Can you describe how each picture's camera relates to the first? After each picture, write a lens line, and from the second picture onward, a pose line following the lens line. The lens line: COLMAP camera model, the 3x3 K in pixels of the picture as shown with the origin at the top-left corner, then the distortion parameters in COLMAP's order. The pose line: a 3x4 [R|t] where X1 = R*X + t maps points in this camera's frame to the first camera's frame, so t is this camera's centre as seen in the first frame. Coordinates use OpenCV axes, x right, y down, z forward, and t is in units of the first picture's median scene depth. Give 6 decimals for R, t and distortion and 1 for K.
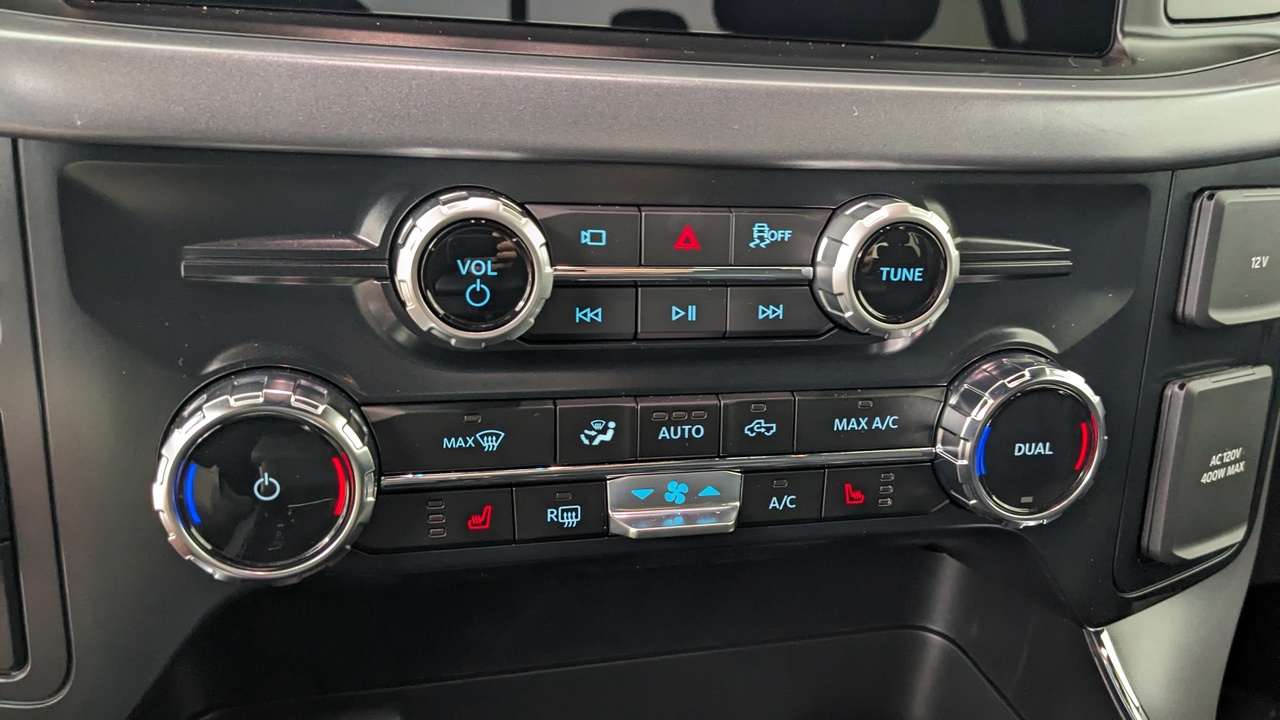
lens RADIAL K [[1049.0, 0, 661.0], [0, 1049.0, 338.9], [0, 0, 1]] dist [0.055146, -0.121755]
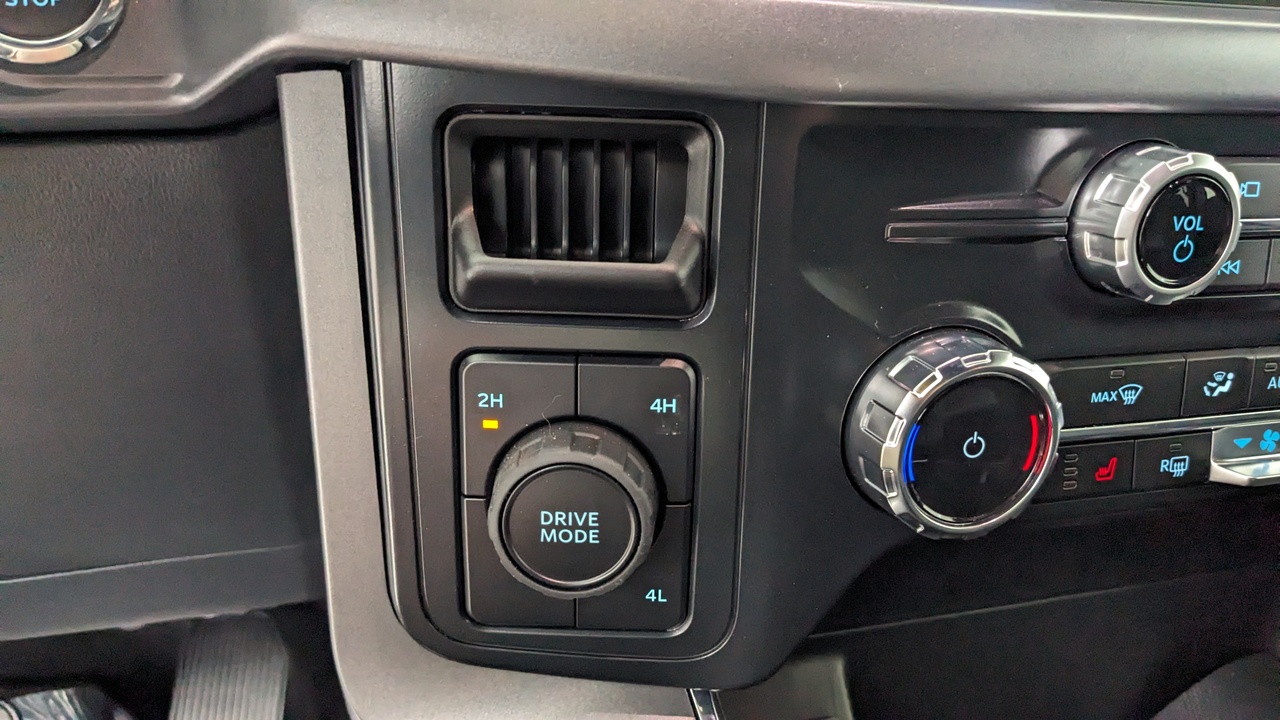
lens RADIAL K [[1049.0, 0, 639.4], [0, 1049.0, 365.9], [0, 0, 1]] dist [0.055146, -0.121755]
pose [[0.999732, -0.023018, -0.002396, -0.629699], [0.023135, 0.996673, 0.078149, -0.020742], [0.000589, -0.078183, 0.996939, -0.010440]]
